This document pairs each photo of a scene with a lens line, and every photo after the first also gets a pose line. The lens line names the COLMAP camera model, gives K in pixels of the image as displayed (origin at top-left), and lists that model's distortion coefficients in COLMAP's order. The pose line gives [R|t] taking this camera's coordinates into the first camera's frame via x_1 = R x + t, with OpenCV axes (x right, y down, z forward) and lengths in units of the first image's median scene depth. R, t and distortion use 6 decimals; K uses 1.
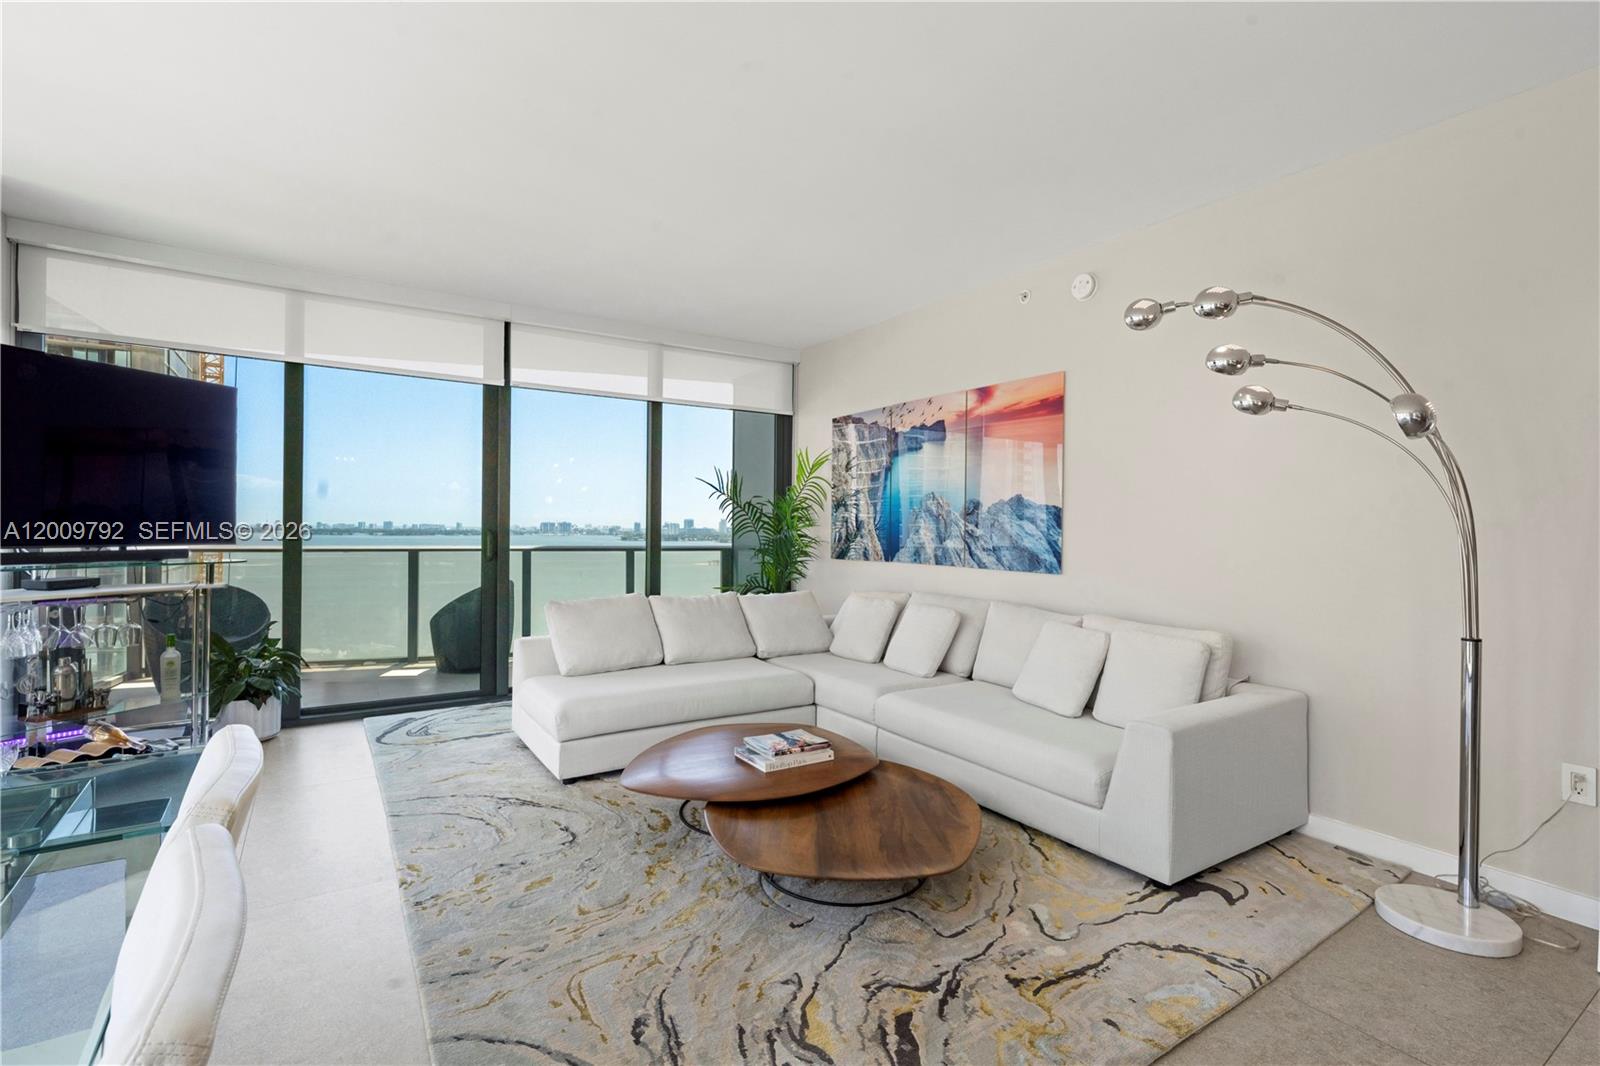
lens RADIAL K [[732.1, 0, 791.1], [0, 732.1, 521.6], [0, 0, 1]] dist [0.002663, 0.000373]
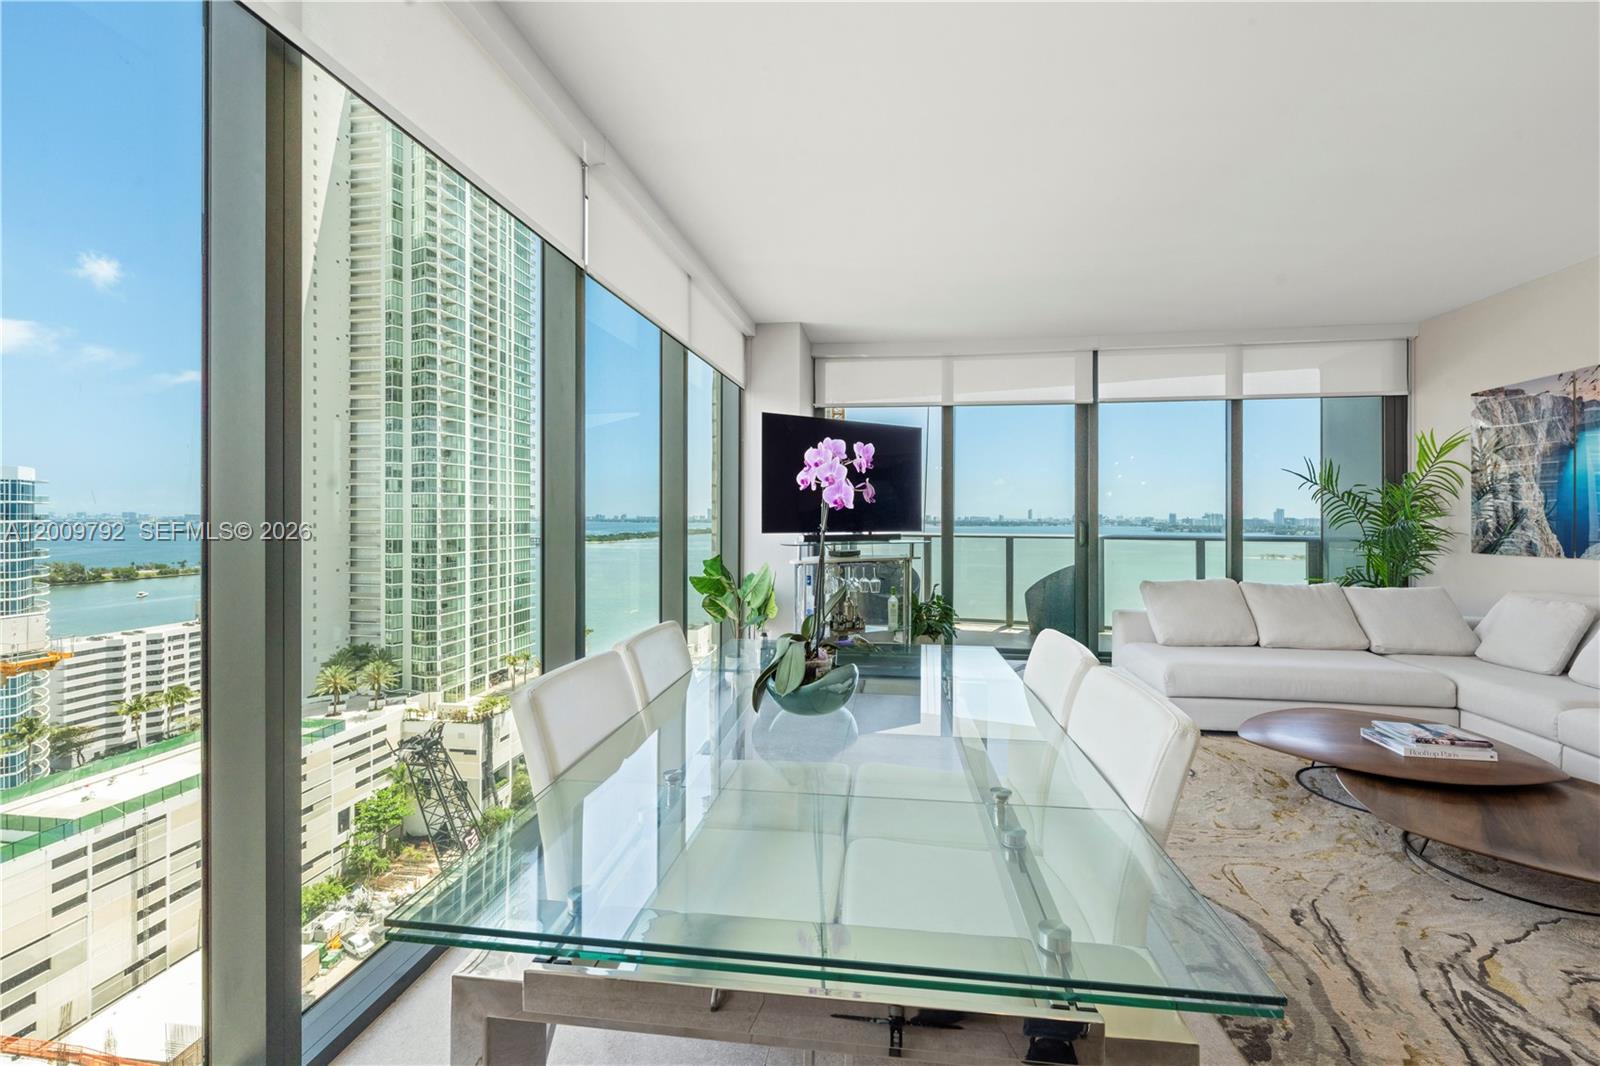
lens RADIAL K [[659.4, 0, 802.8], [0, 659.4, 514.2], [0, 0, 1]] dist [-0.002318, 0.000343]
pose [[0.752356, -0.010172, -0.658678, -0.053717], [0.010465, 0.999939, -0.003488, -0.002678], [0.658674, -0.004269, 0.752416, -0.231892]]
